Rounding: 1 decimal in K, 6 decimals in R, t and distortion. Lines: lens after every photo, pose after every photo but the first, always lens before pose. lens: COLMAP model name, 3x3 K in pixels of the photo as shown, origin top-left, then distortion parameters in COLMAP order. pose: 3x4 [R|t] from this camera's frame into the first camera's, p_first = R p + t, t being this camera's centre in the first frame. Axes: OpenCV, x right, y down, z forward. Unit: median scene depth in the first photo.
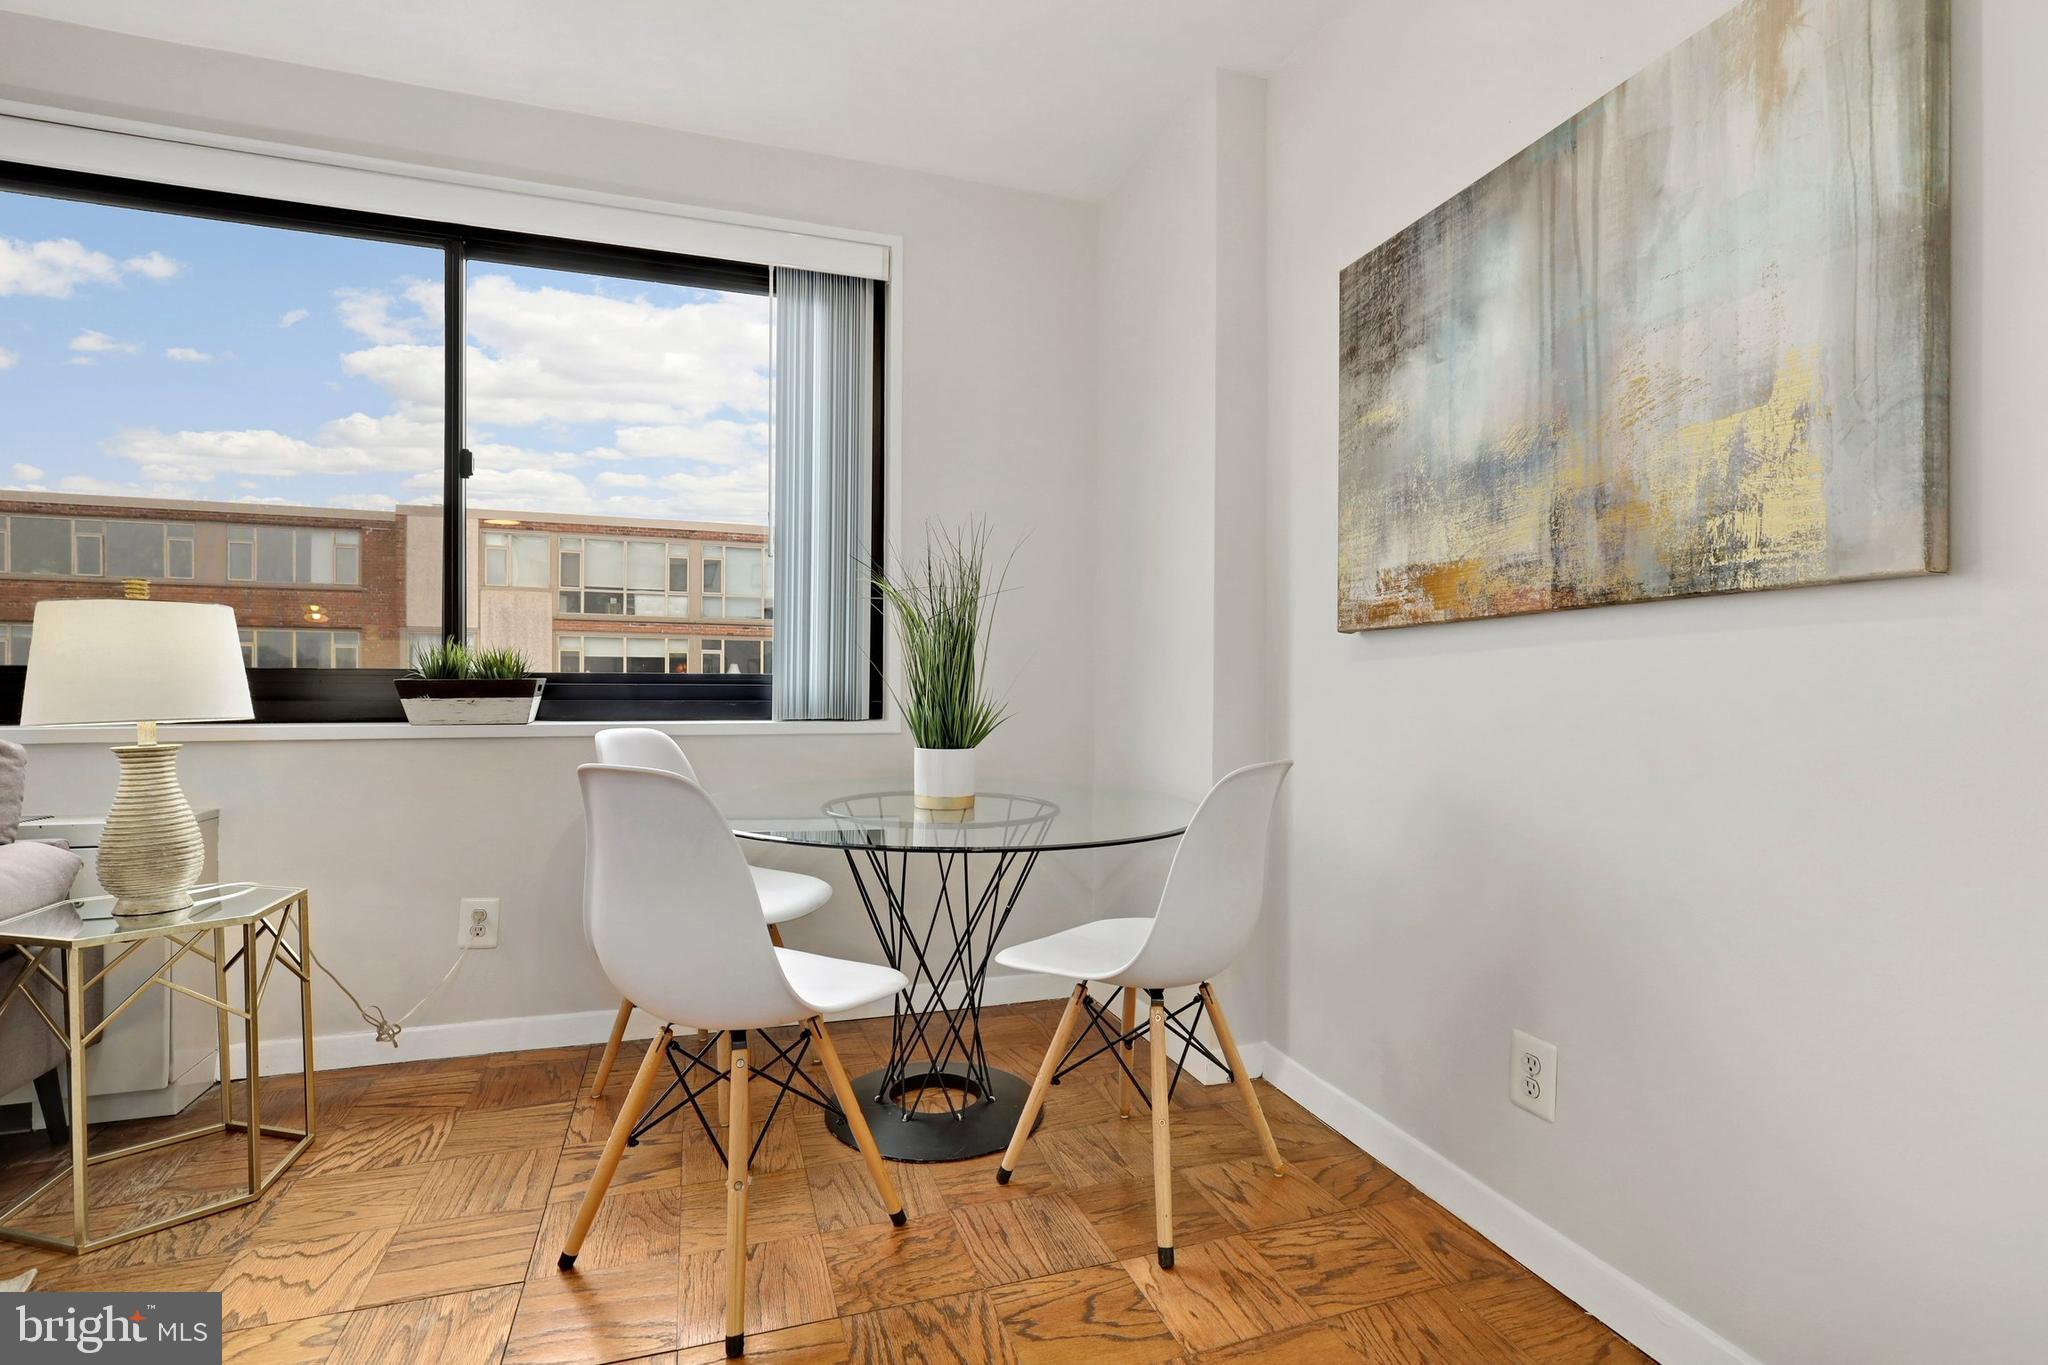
lens RADIAL K [[932.7, 0, 1011.9], [0, 932.7, 697.8], [0, 0, 1]] dist [-0.019838, 0.007747]
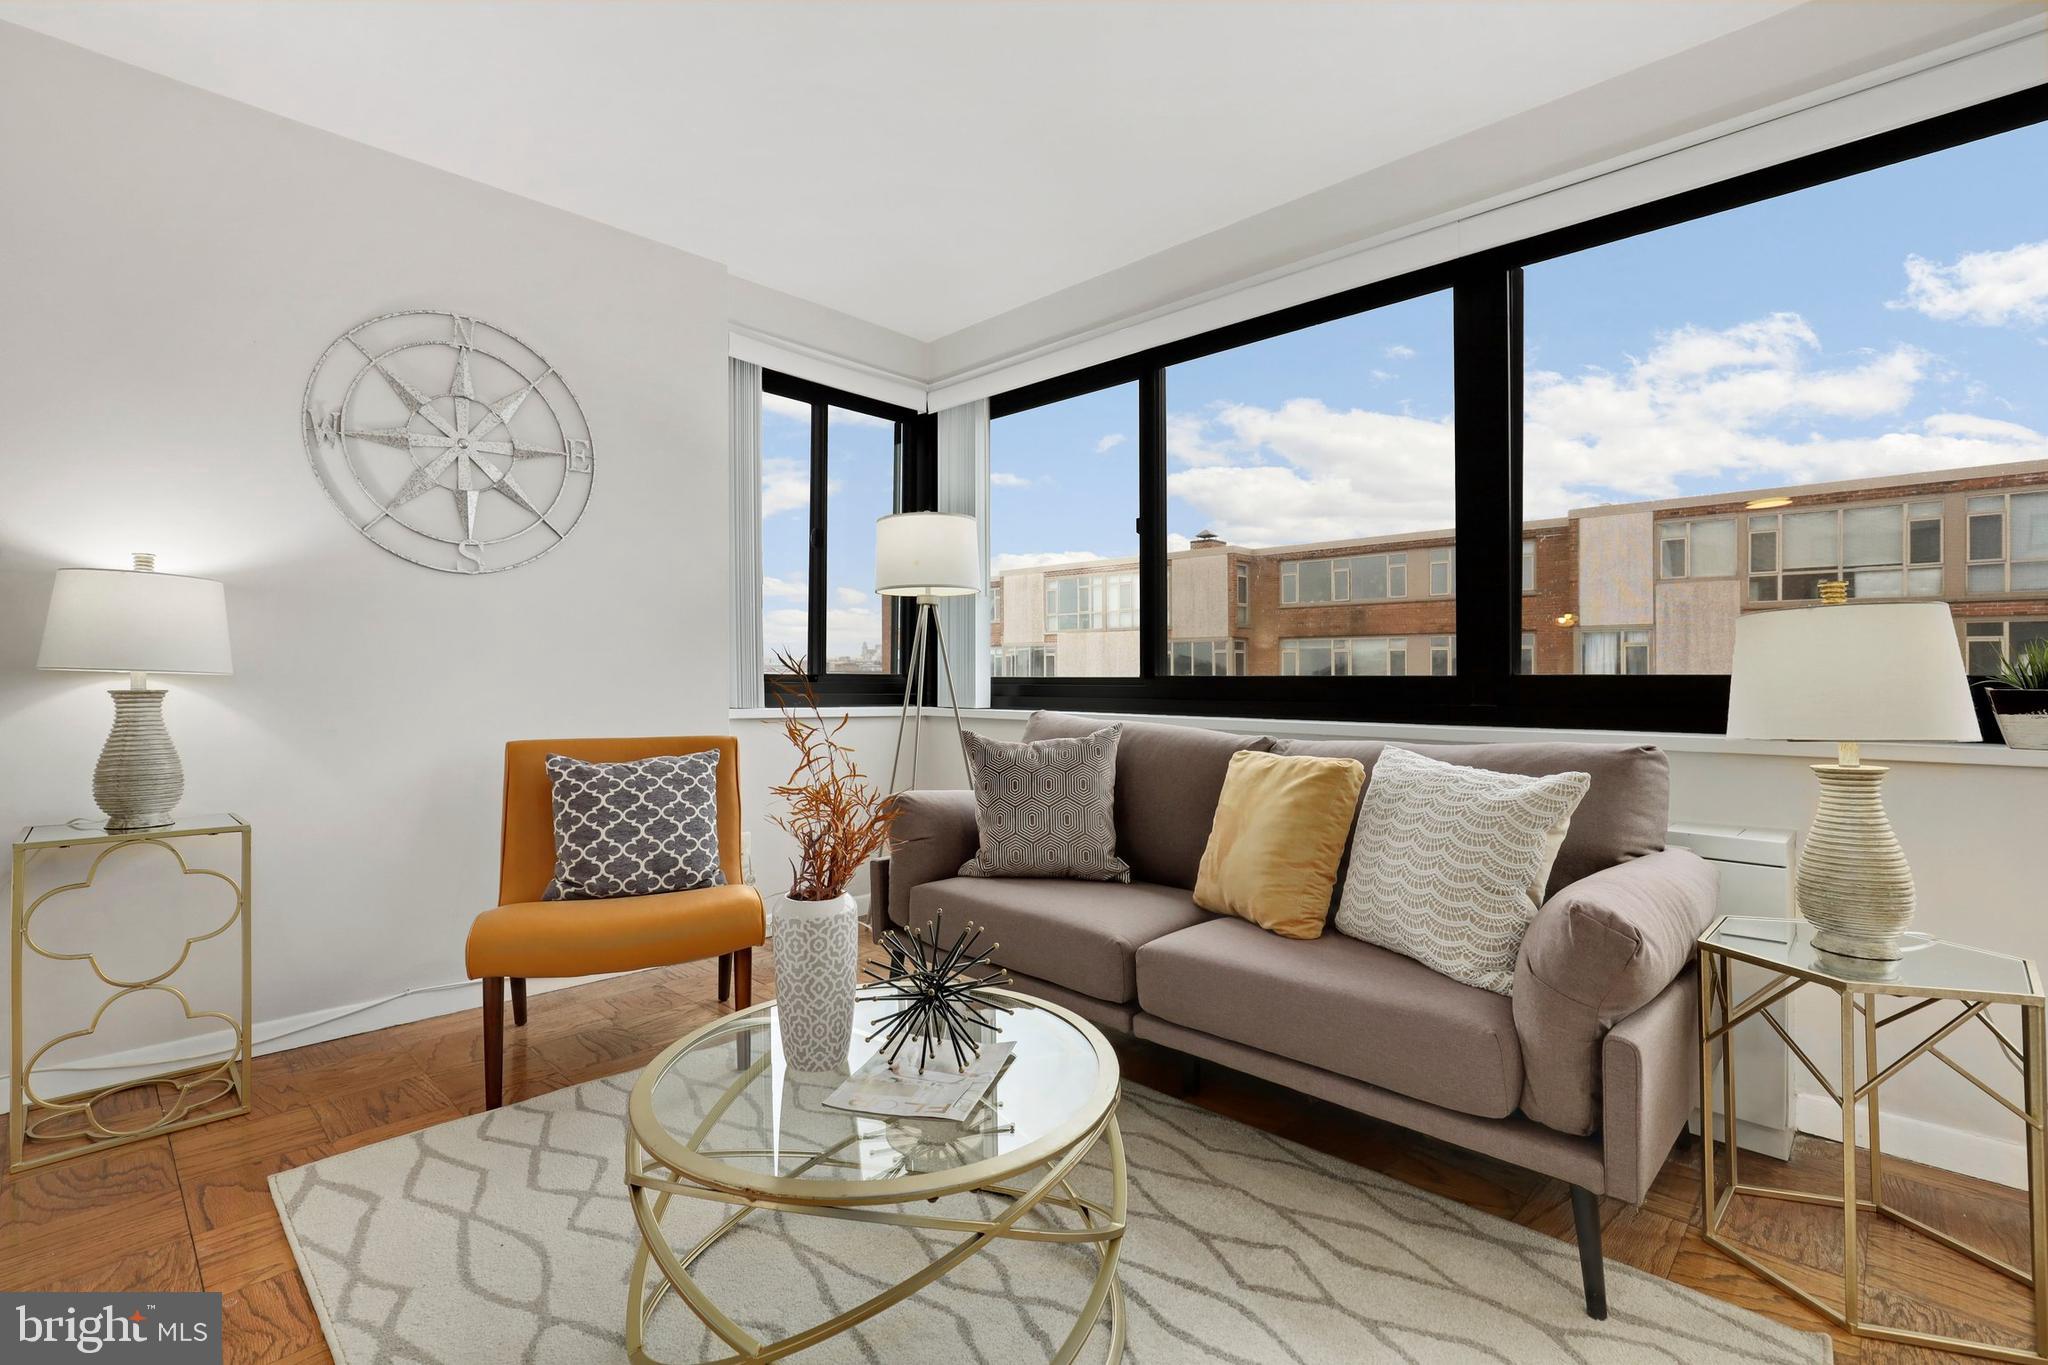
lens RADIAL K [[932.7, 0, 1031.8], [0, 932.7, 683.7], [0, 0, 1]] dist [-0.019838, 0.007747]
pose [[0.472259, -0.000734, -0.881460, -0.509600], [-0.011094, 0.999916, -0.006776, -0.014523], [0.881390, 0.012979, 0.472211, -0.130973]]
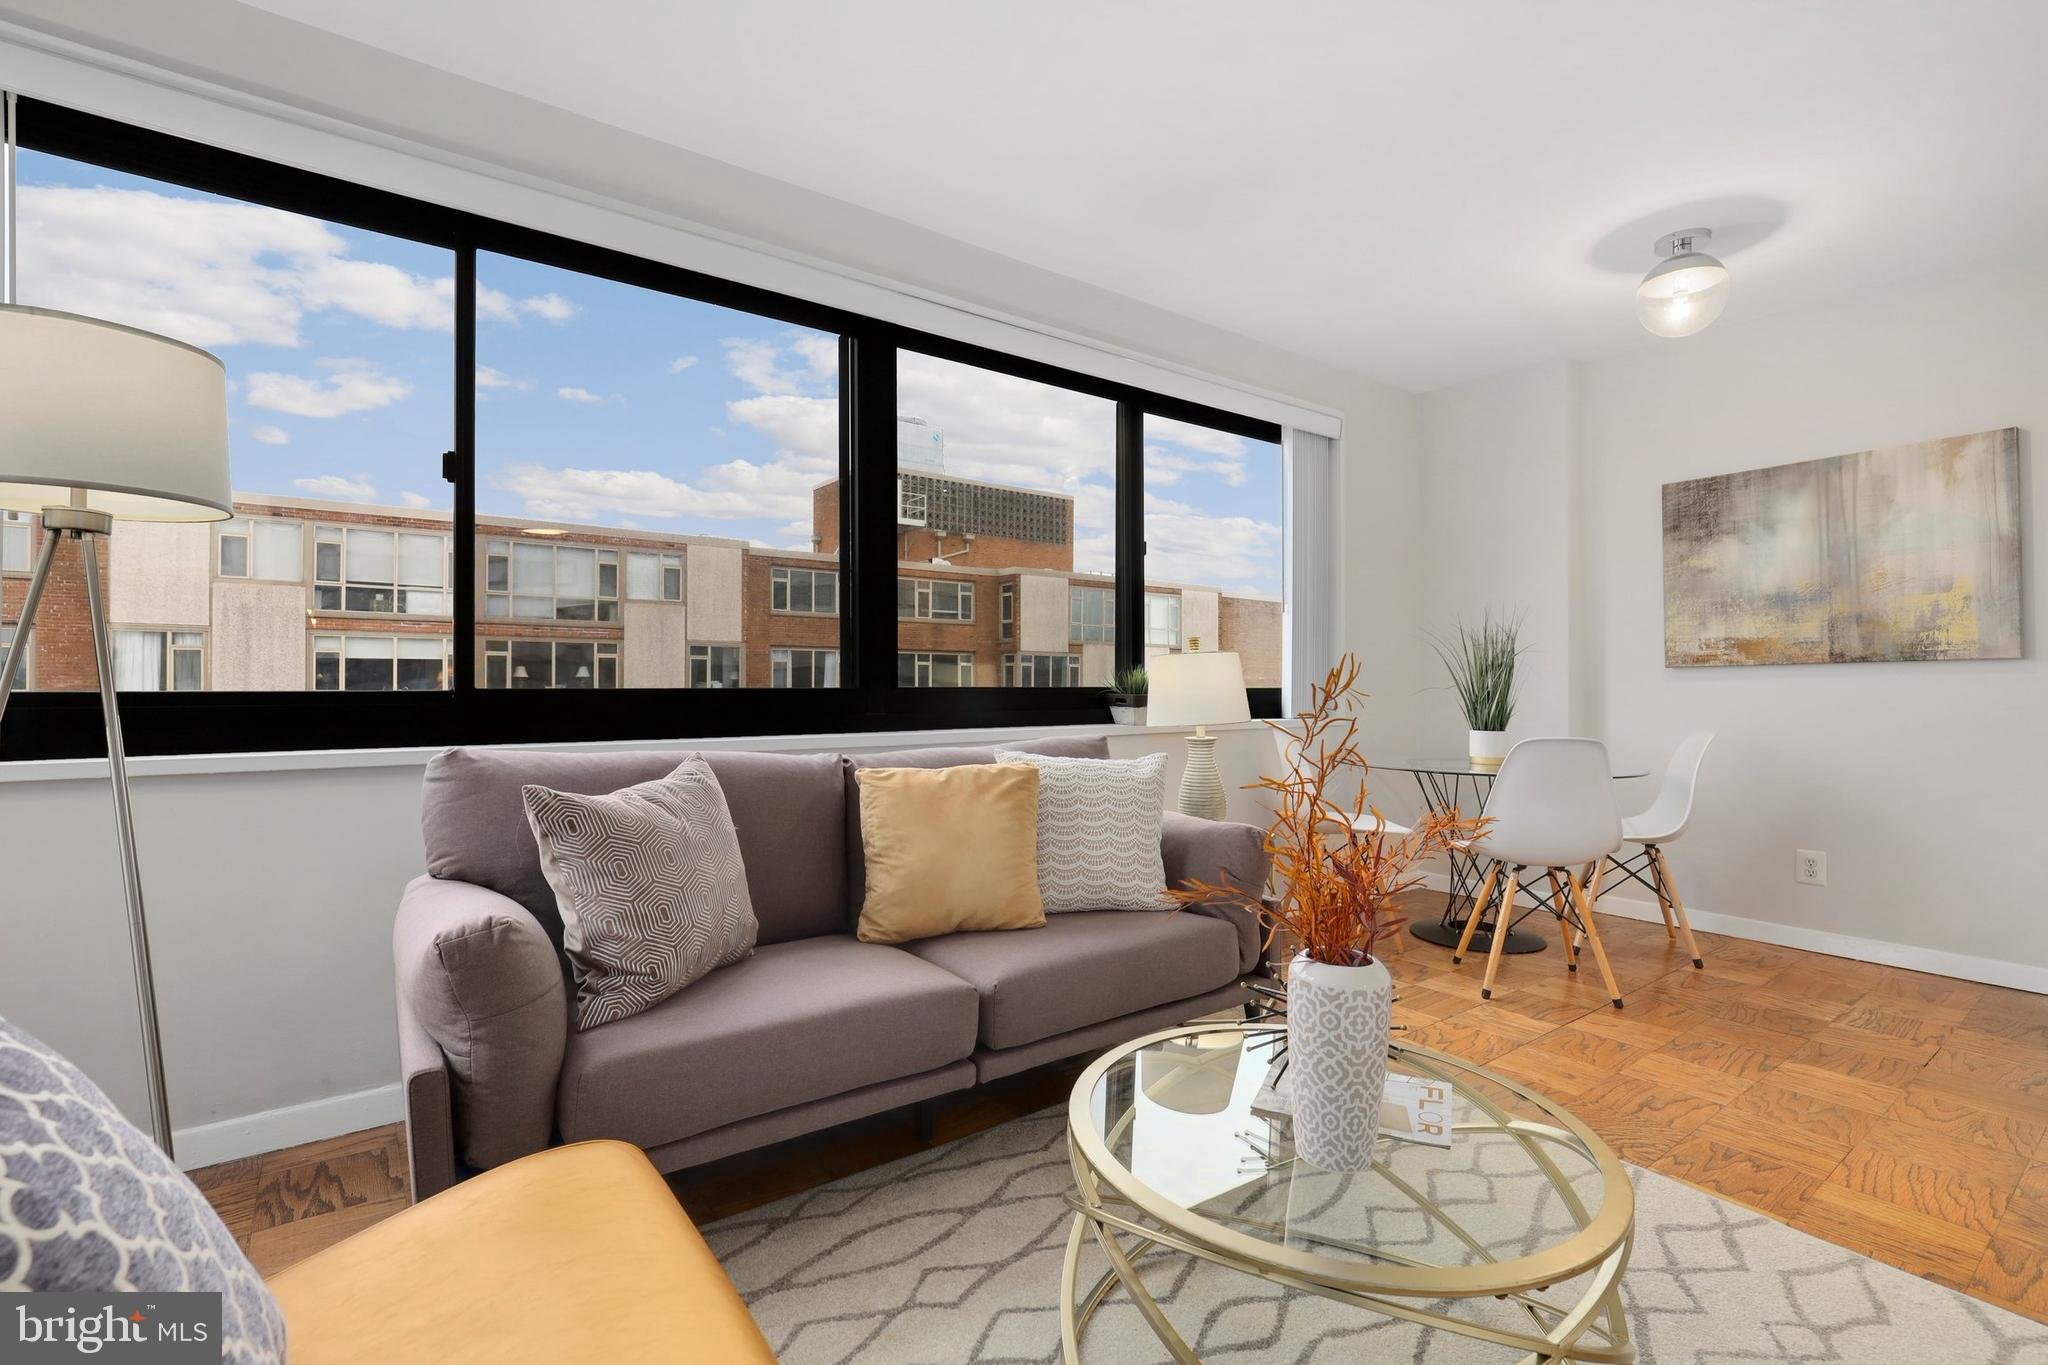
lens RADIAL K [[932.7, 0, 995.9], [0, 932.7, 683.9], [0, 0, 1]] dist [-0.019838, 0.007747]
pose [[0.954257, -0.005496, 0.298936, -1.767456], [0.010074, 0.999854, -0.013775, -0.026198], [-0.298817, 0.016157, 0.954174, -0.493194]]
